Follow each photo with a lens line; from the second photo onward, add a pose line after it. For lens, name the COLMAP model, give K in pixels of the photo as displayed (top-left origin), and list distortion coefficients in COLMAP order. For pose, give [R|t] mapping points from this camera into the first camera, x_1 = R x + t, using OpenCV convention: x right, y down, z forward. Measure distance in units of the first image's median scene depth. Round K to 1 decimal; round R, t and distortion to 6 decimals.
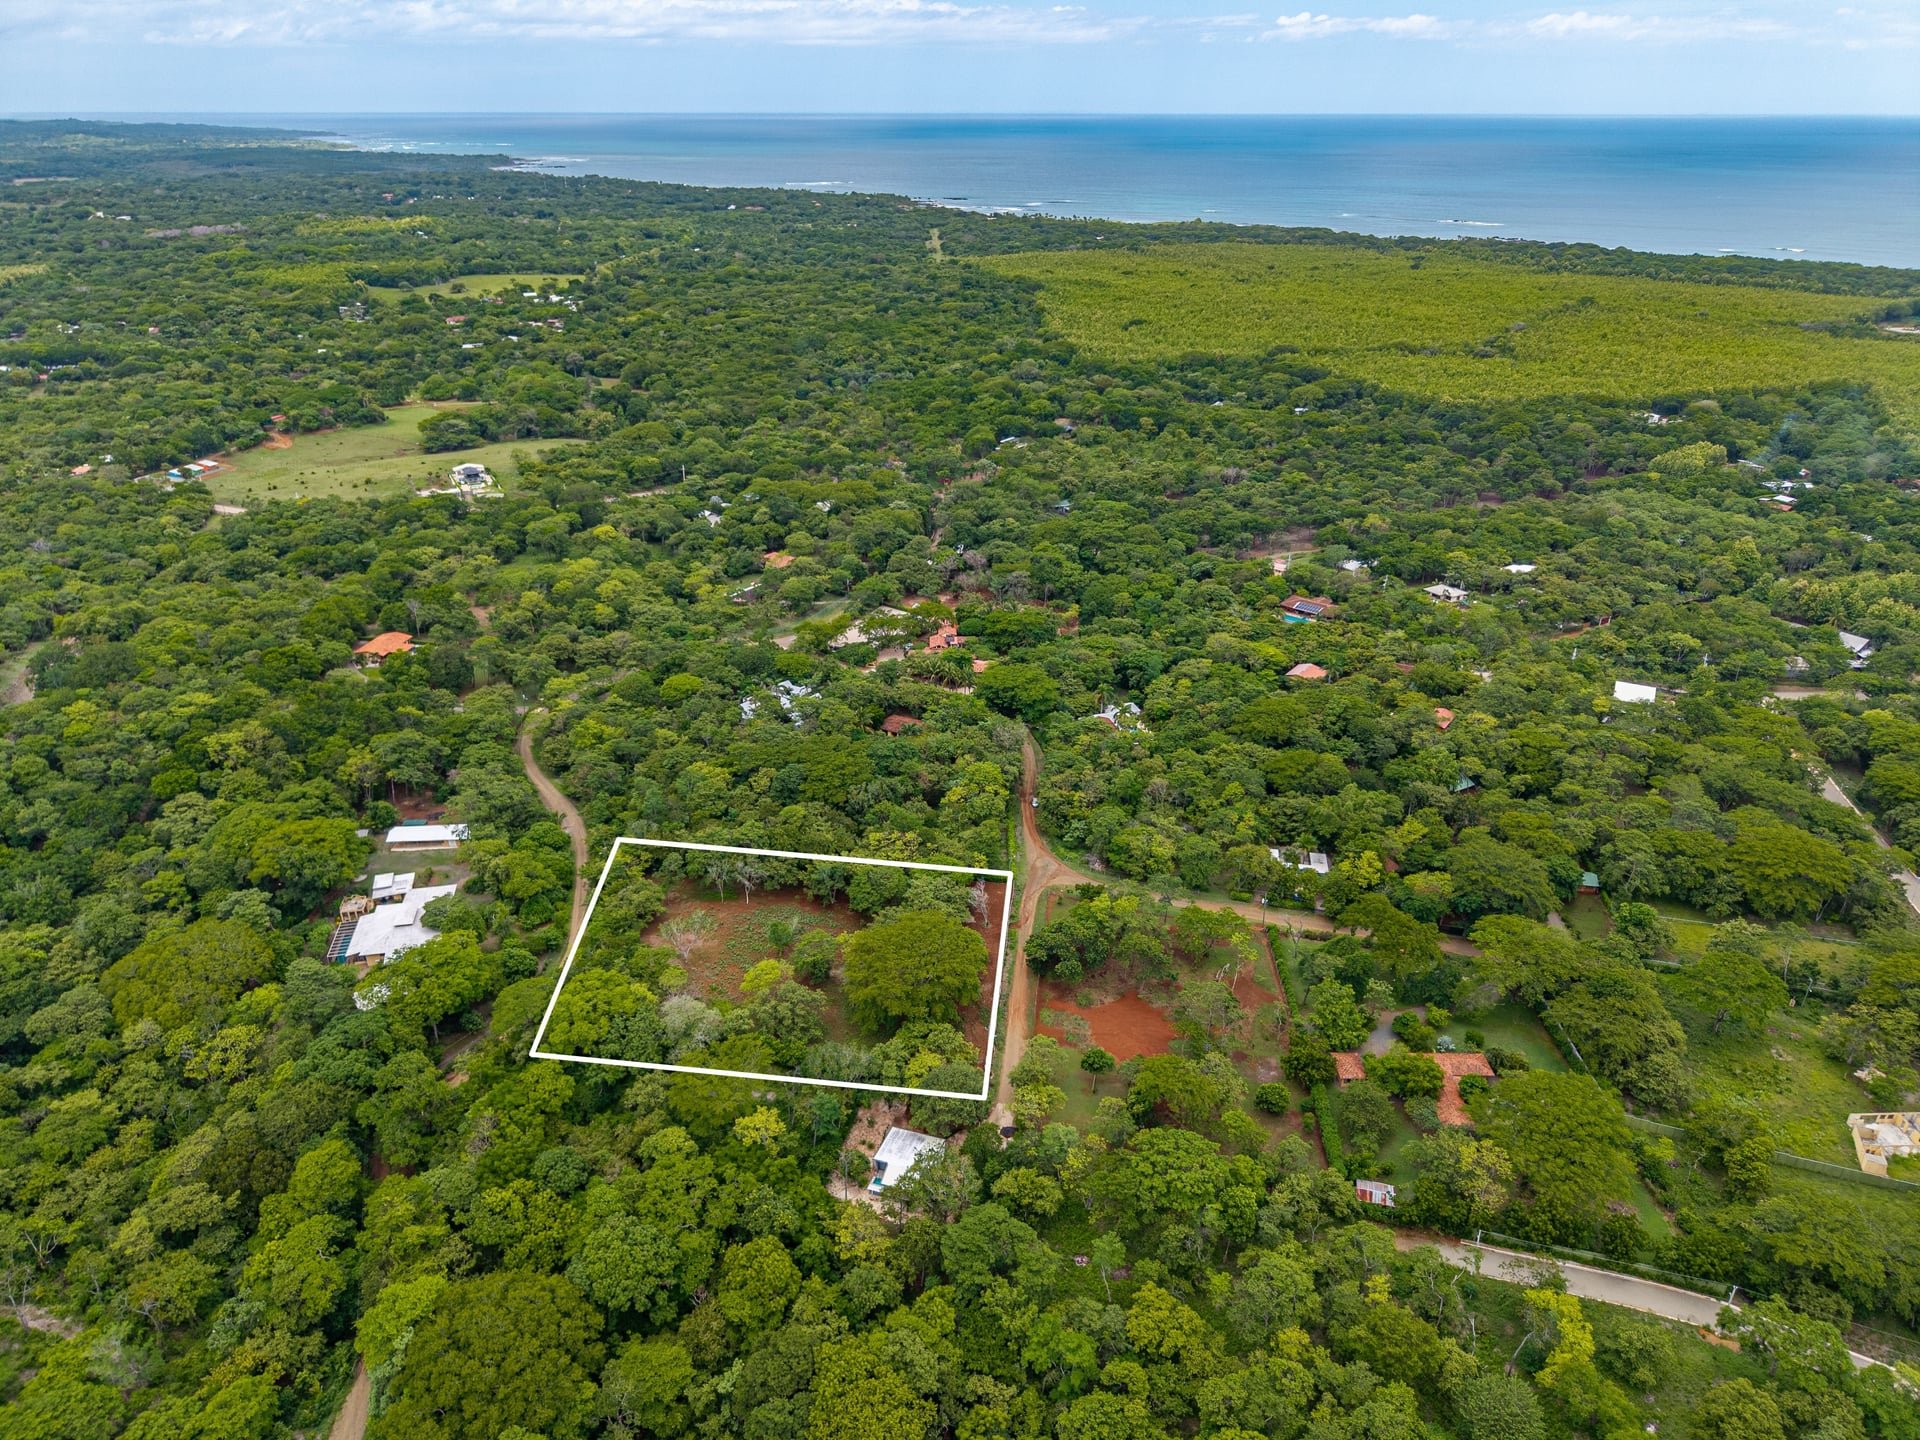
lens RADIAL K [[1294.6, 0, 957.2], [0, 1294.6, 723.3], [0, 0, 1]] dist [0.004919, -0.001640]
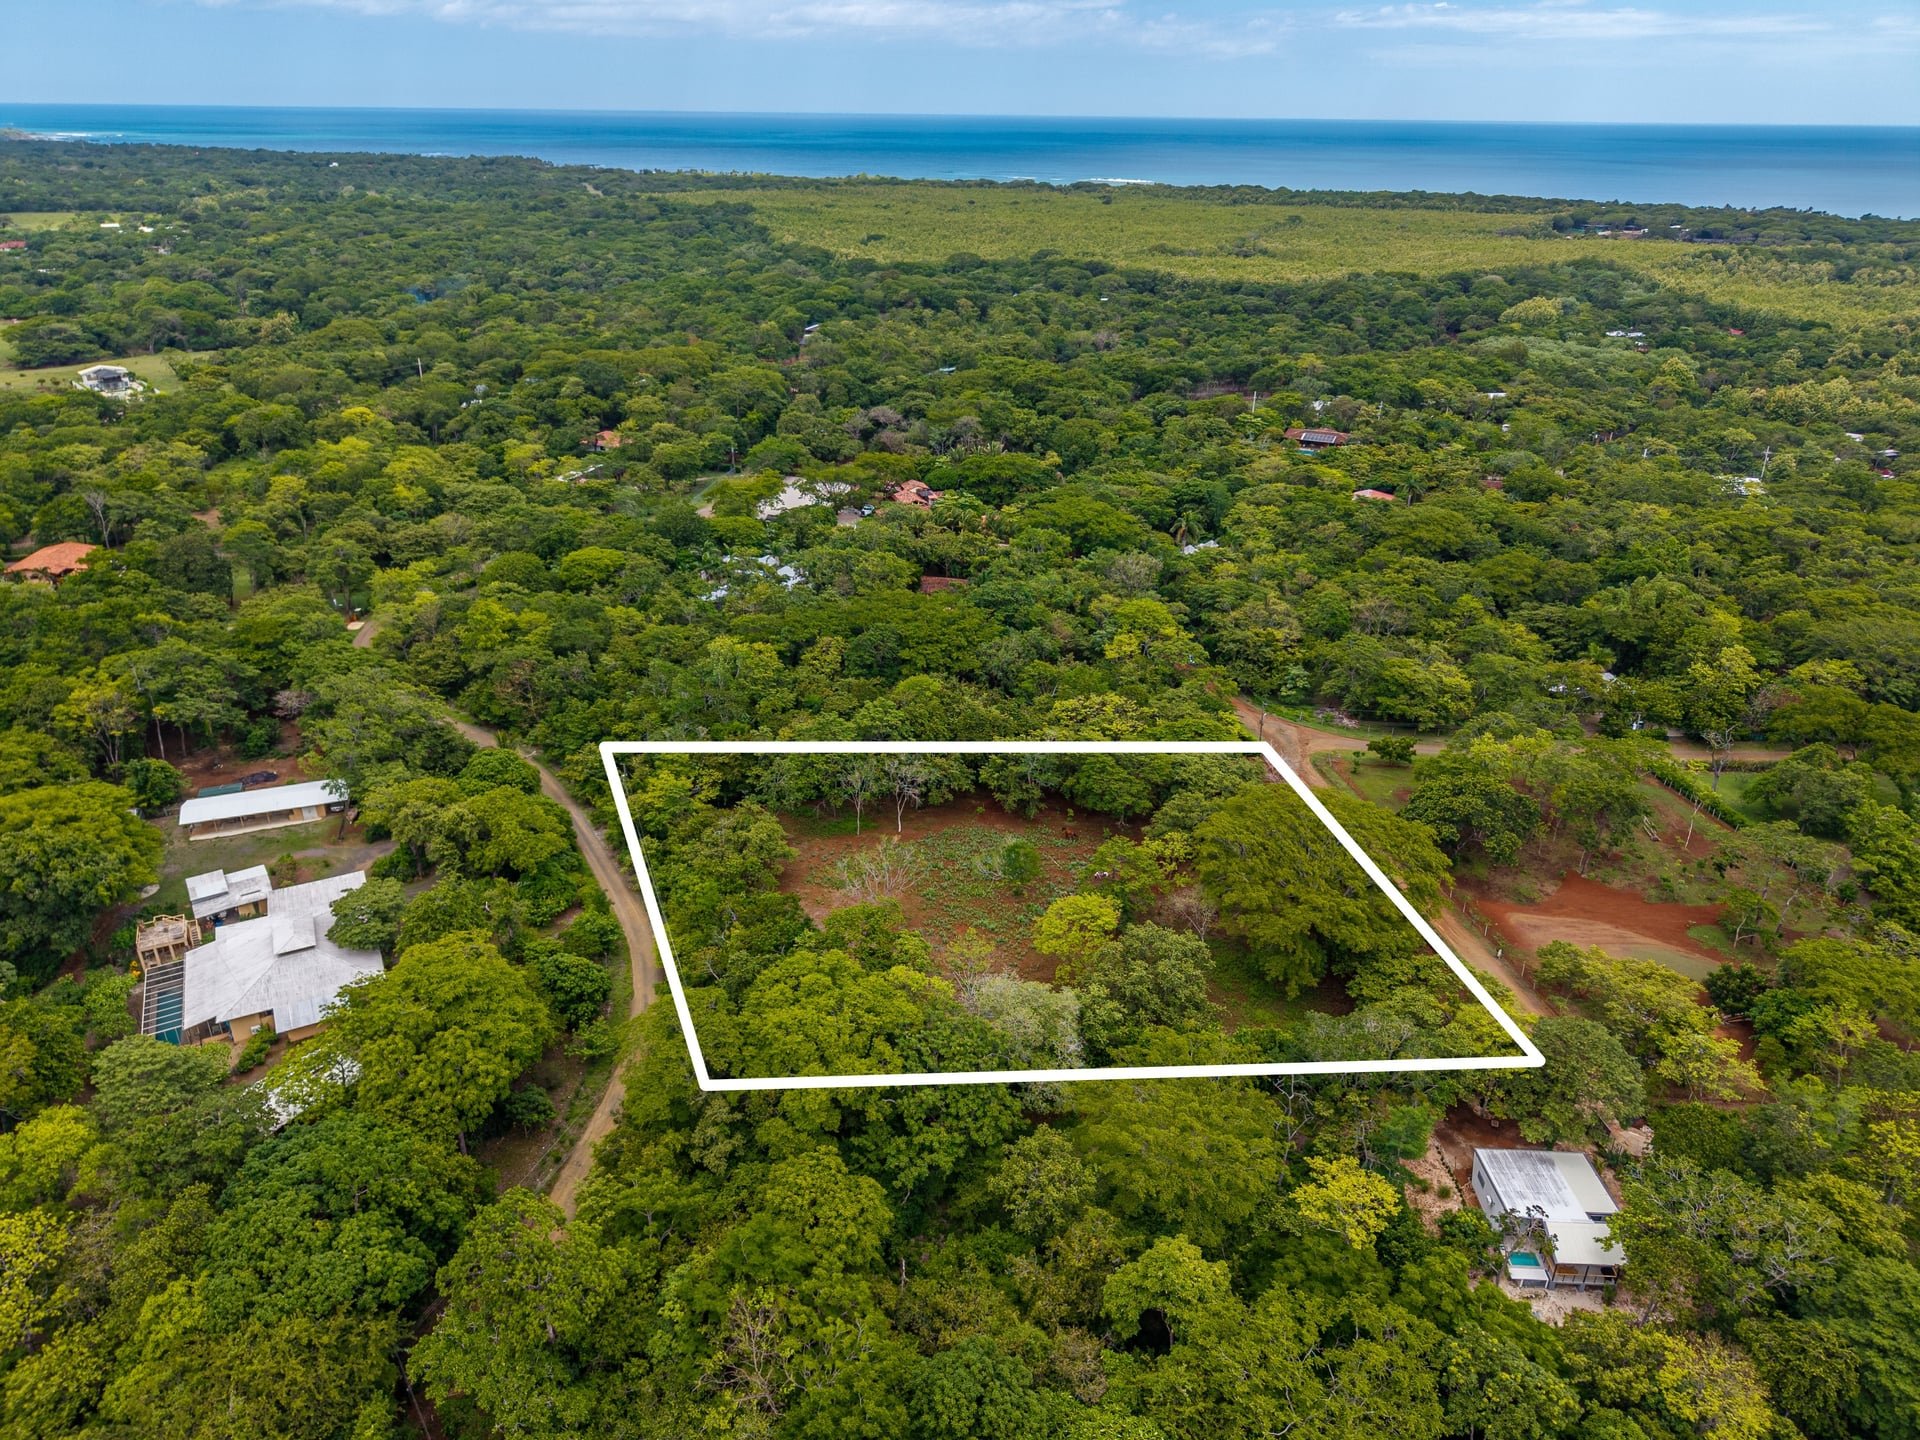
lens RADIAL K [[1294.6, 0, 958.2], [0, 1294.6, 719.8], [0, 0, 1]] dist [0.004919, -0.001640]
pose [[0.959994, -0.111001, 0.257079, -0.253792], [0.111808, 0.993663, 0.011523, 0.075597], [-0.256729, 0.017682, 0.966322, 0.376146]]
